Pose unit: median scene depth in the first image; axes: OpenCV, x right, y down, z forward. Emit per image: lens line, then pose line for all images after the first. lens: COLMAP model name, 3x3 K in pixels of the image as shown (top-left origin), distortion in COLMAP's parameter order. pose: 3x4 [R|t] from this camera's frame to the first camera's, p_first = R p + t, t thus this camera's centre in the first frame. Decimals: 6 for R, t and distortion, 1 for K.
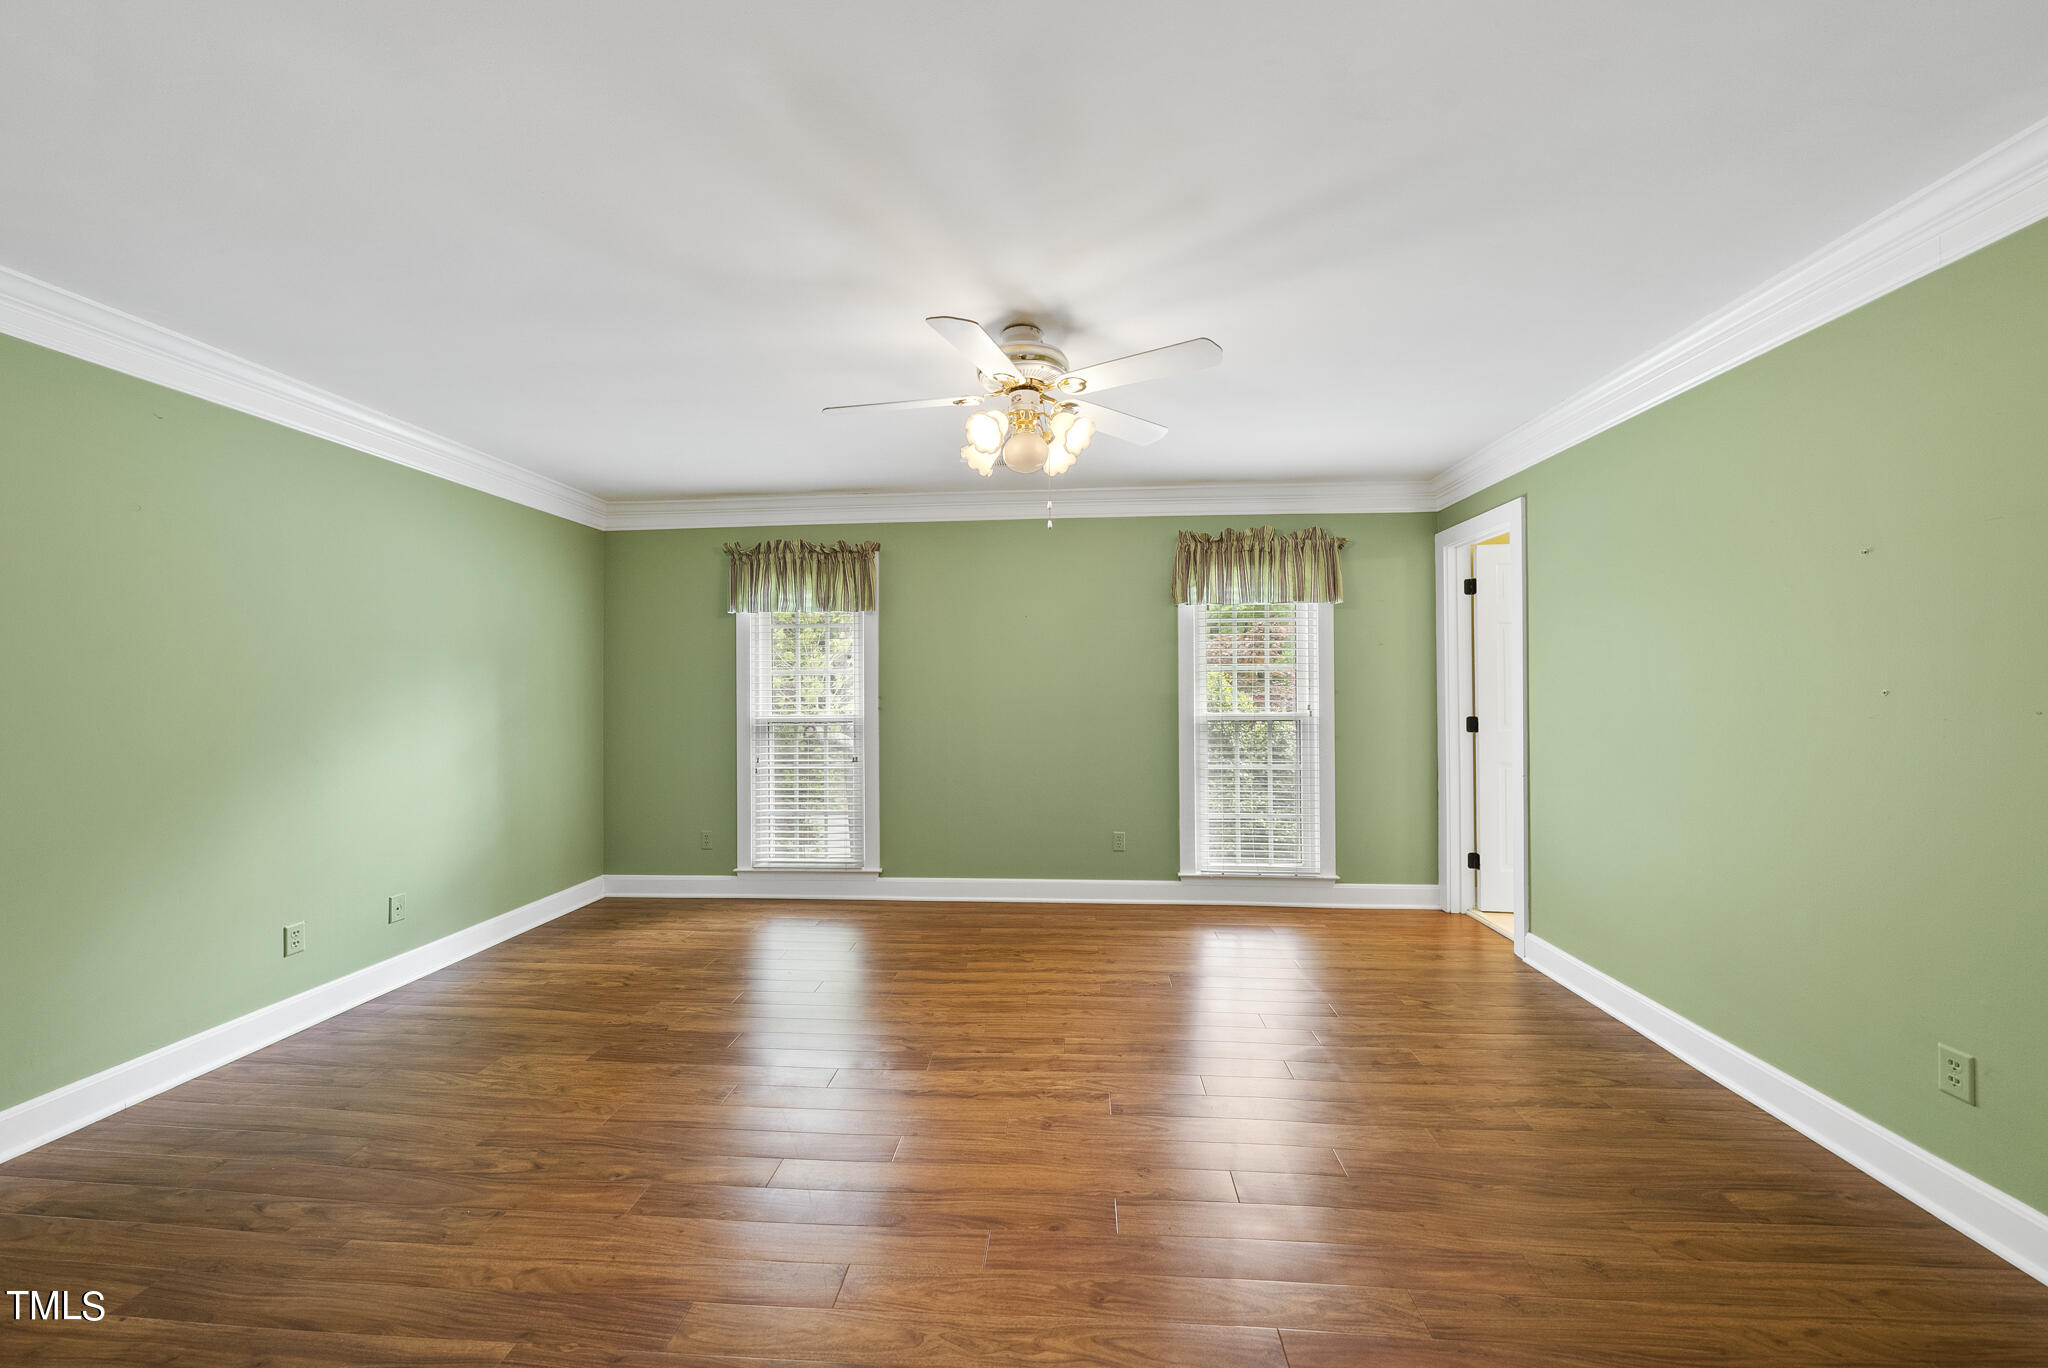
lens RADIAL K [[710.0, 0, 1038.6], [0, 710.0, 688.7], [0, 0, 1]] dist [-0.003059, 0.000723]
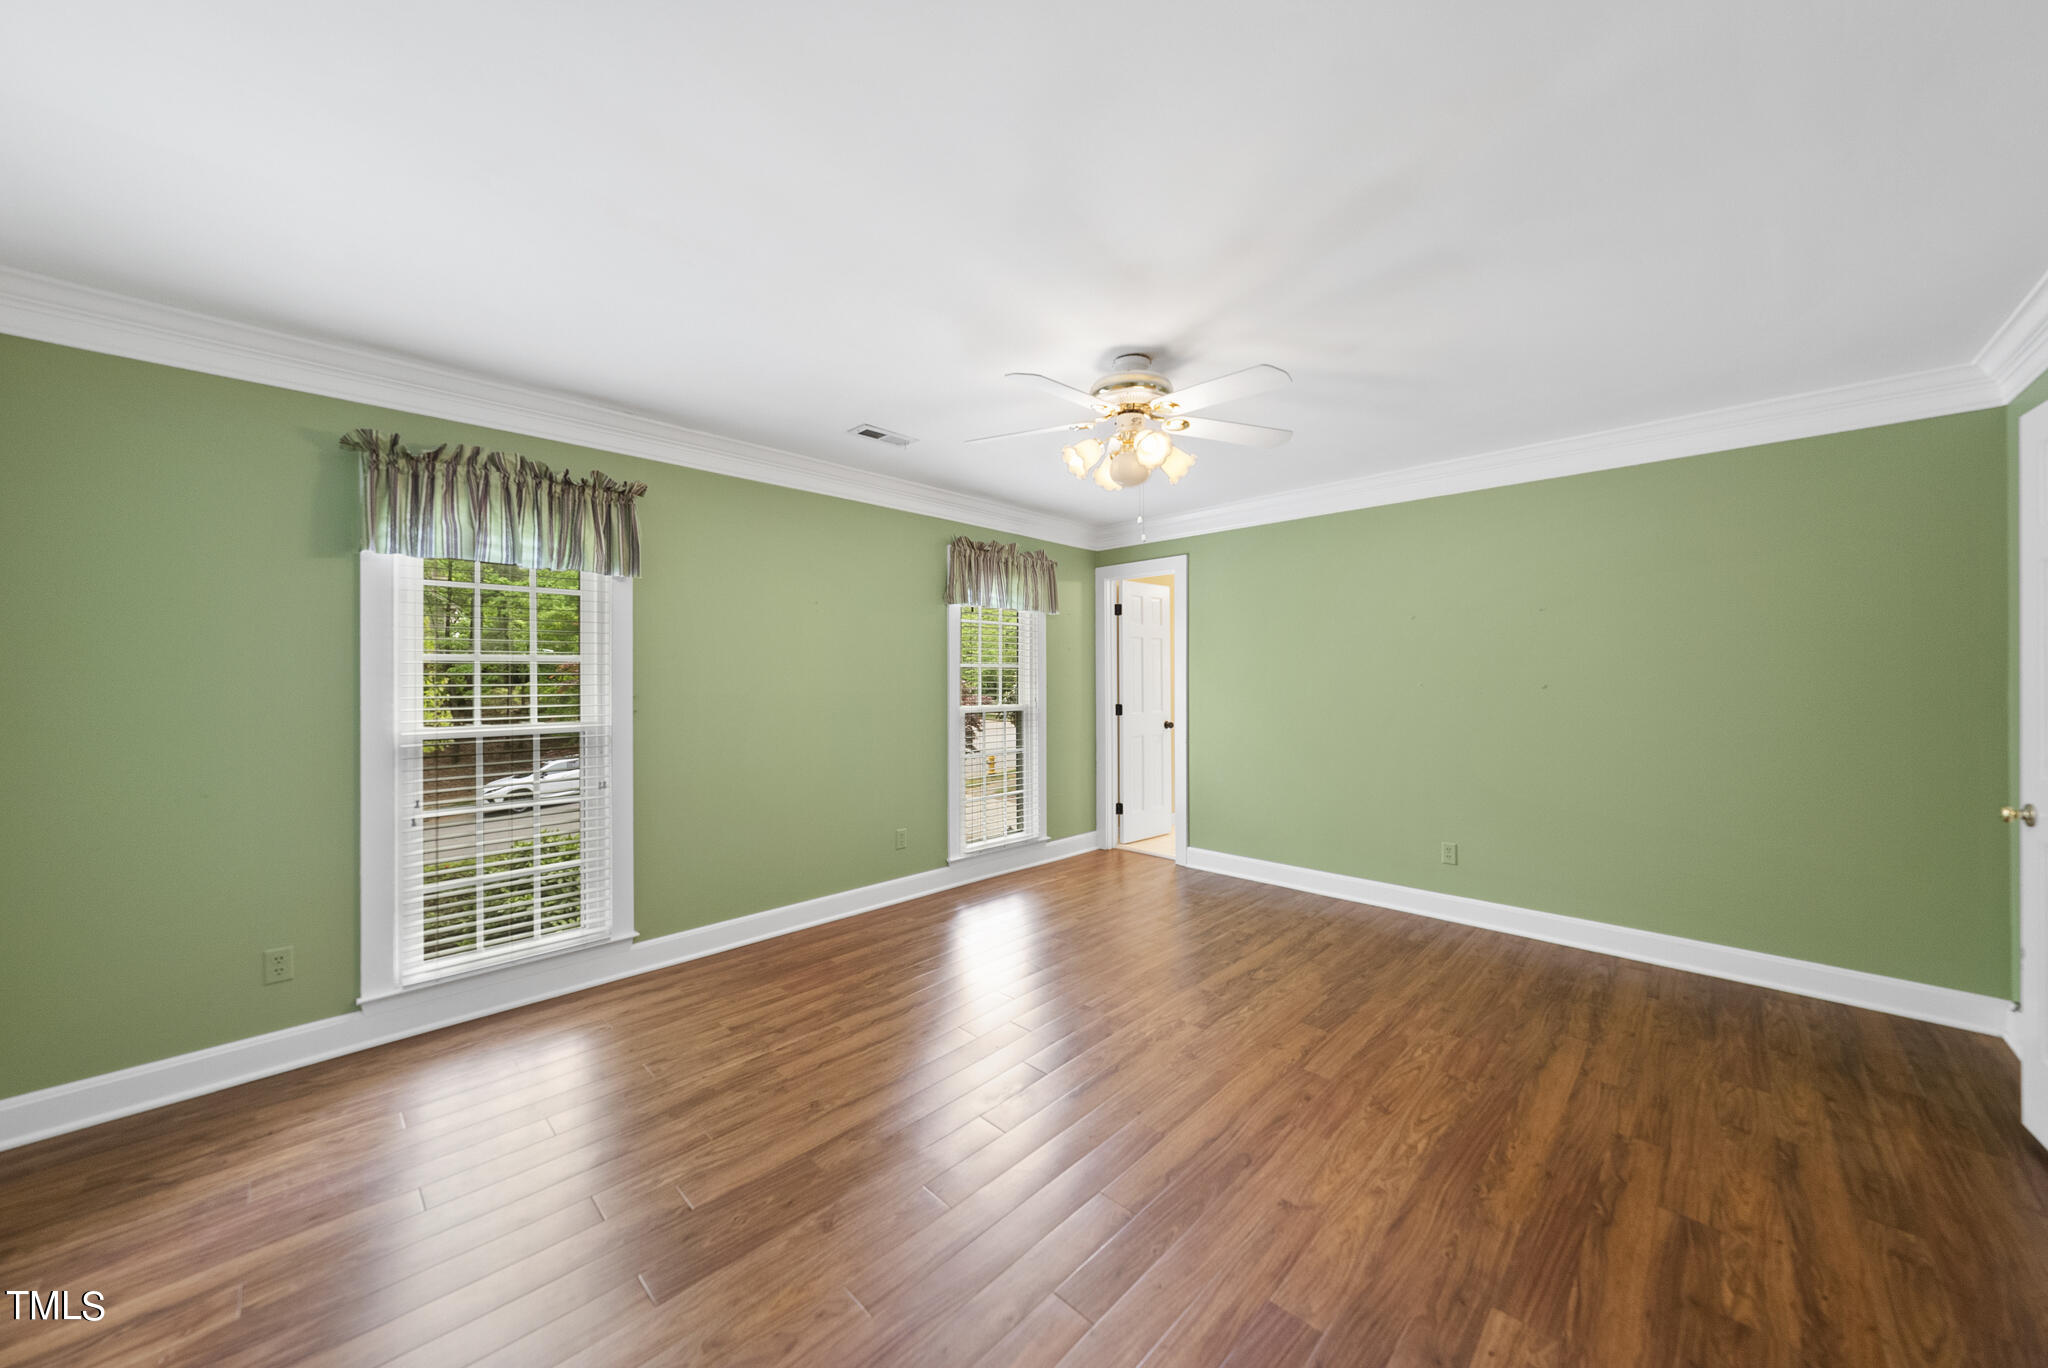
lens RADIAL K [[710.0, 0, 1042.4], [0, 710.0, 683.9], [0, 0, 1]] dist [-0.003059, 0.000723]
pose [[0.646412, -0.000303, 0.762988, -0.534406], [0.002045, 0.999997, -0.001335, 0.001328], [-0.762986, 0.002423, 0.646411, 0.220836]]
